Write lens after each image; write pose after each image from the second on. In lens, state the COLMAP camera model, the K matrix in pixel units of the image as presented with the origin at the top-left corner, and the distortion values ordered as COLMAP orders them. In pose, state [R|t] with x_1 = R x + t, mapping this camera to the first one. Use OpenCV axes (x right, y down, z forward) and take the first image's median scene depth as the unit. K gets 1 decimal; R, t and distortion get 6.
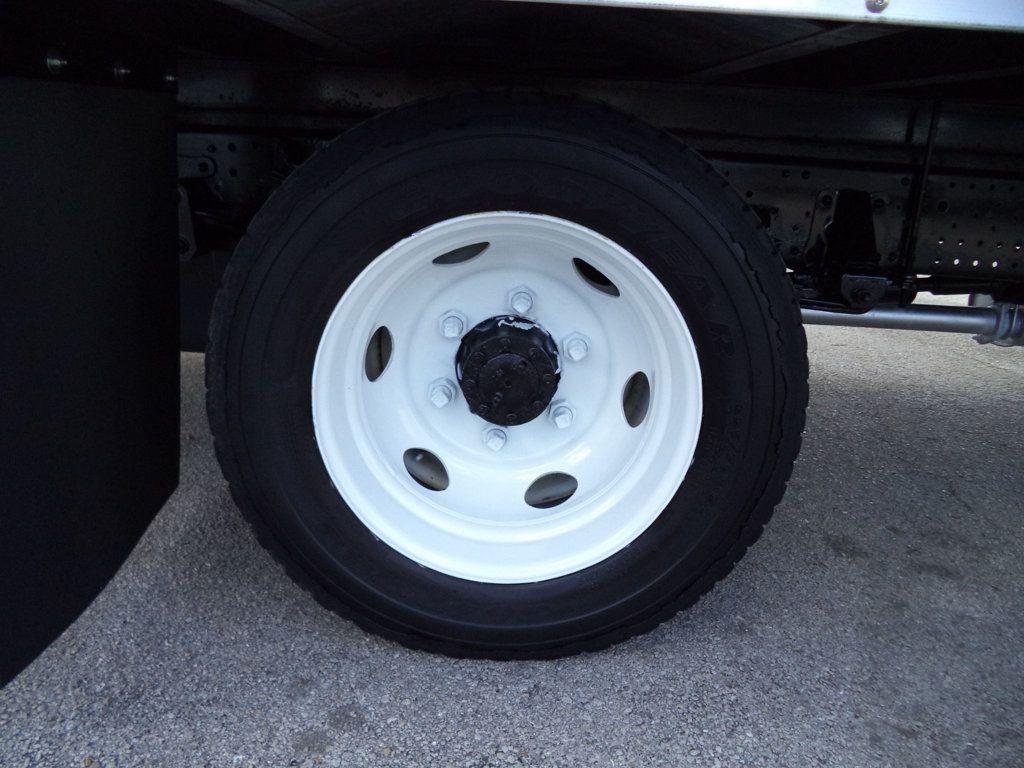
lens RADIAL K [[832.6, 0, 513.4], [0, 832.6, 380.3], [0, 0, 1]] dist [-0.014521, -0.012314]
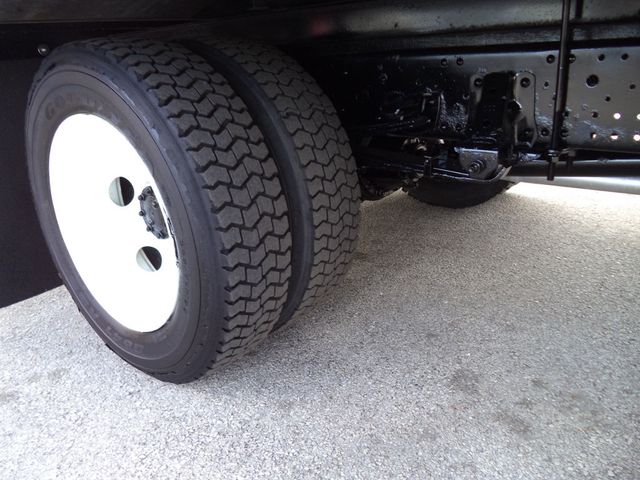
lens RADIAL K [[520.4, 0, 320.9], [0, 520.4, 237.7], [0, 0, 1]] dist [-0.014521, -0.012314]
pose [[0.783058, 0.104700, -0.613072, 0.681399], [-0.072814, 0.994383, 0.076816, -0.044387], [0.617671, -0.015511, 0.786283, 0.306301]]
